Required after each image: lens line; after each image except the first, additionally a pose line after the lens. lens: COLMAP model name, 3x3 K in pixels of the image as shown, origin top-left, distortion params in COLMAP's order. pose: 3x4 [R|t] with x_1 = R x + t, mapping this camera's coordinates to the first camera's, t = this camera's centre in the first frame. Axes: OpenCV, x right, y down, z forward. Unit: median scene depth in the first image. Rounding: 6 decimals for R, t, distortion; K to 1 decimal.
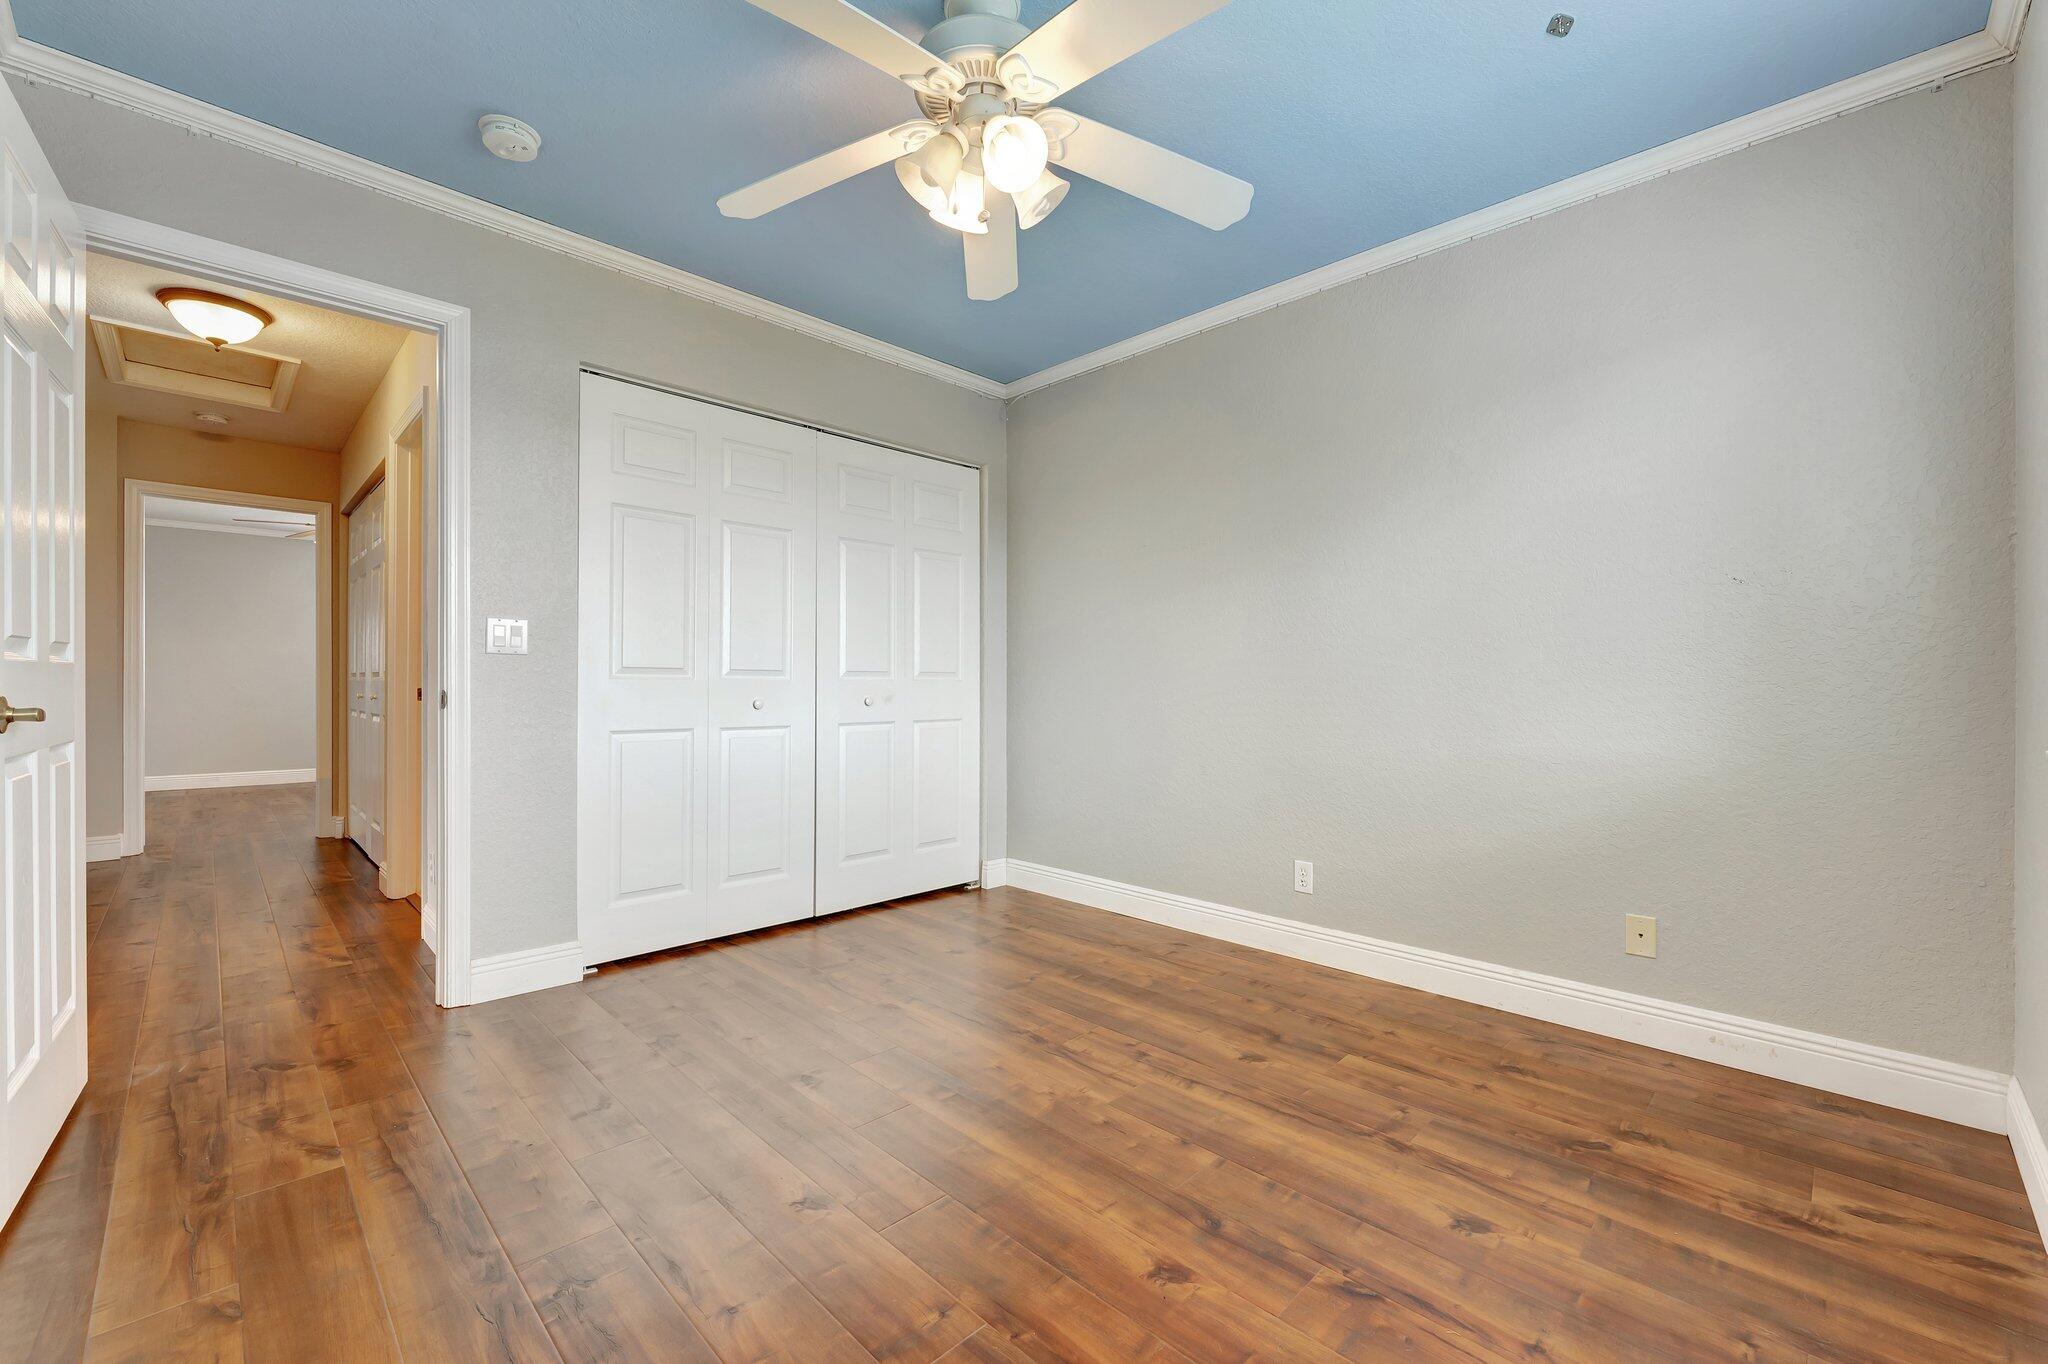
lens RADIAL K [[838.8, 0, 1022.2], [0, 838.8, 682.6], [0, 0, 1]] dist [0.000418, 0.000015]
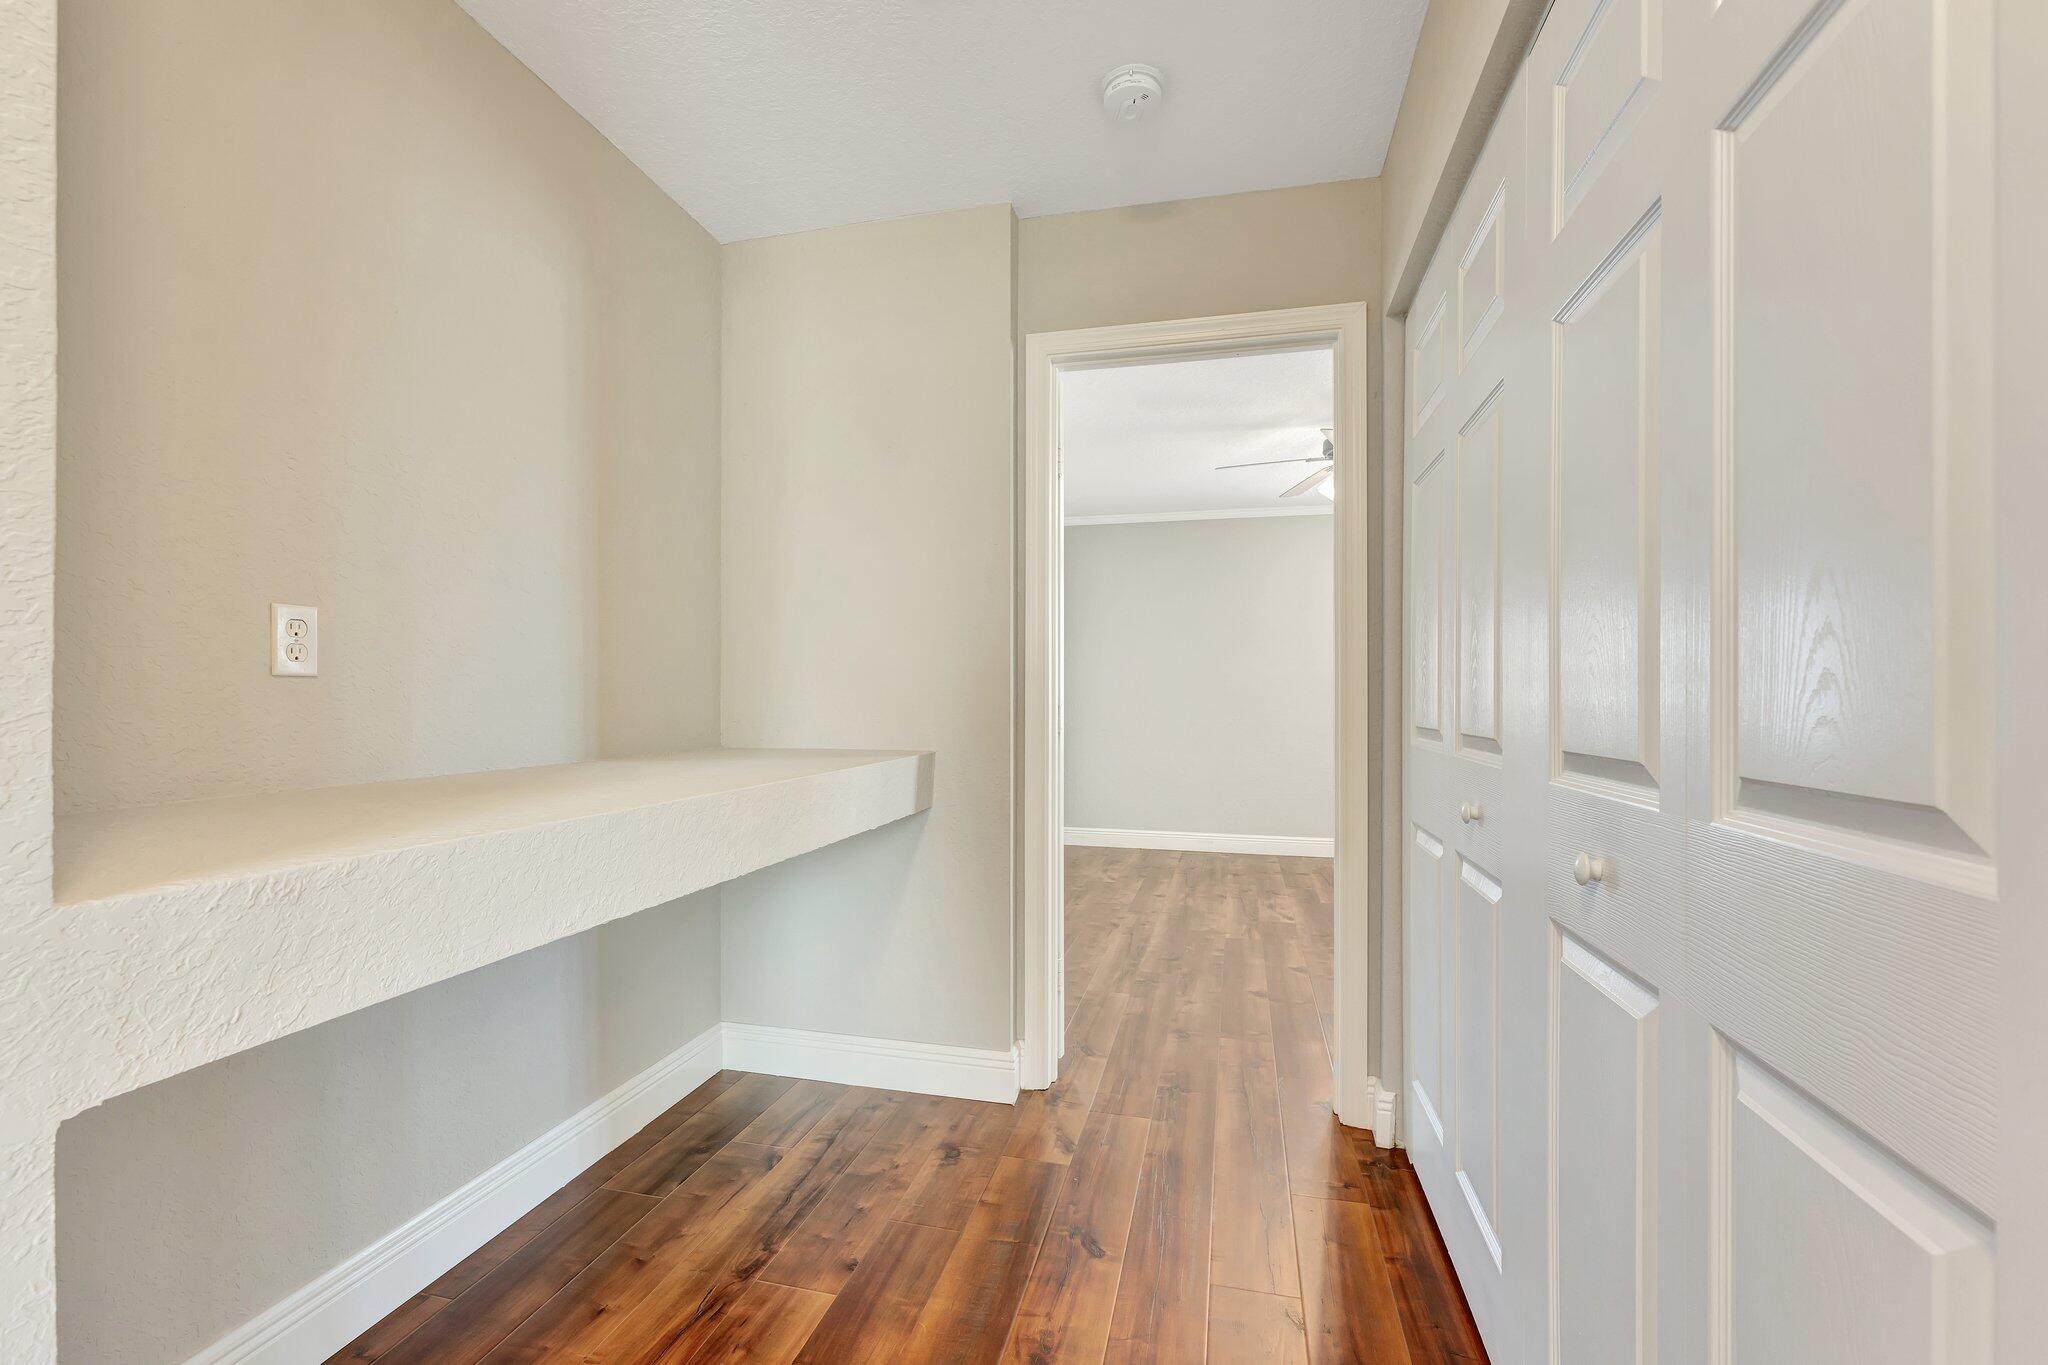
lens RADIAL K [[886.6, 0, 1024.8], [0, 886.6, 692.6], [0, 0, 1]] dist [0.000039, -0.000005]
pose [[0.510692, -0.004687, -0.859751, -0.543049], [0.000775, 0.999987, -0.004991, -0.022731], [0.859763, 0.001883, 0.510689, 0.643136]]
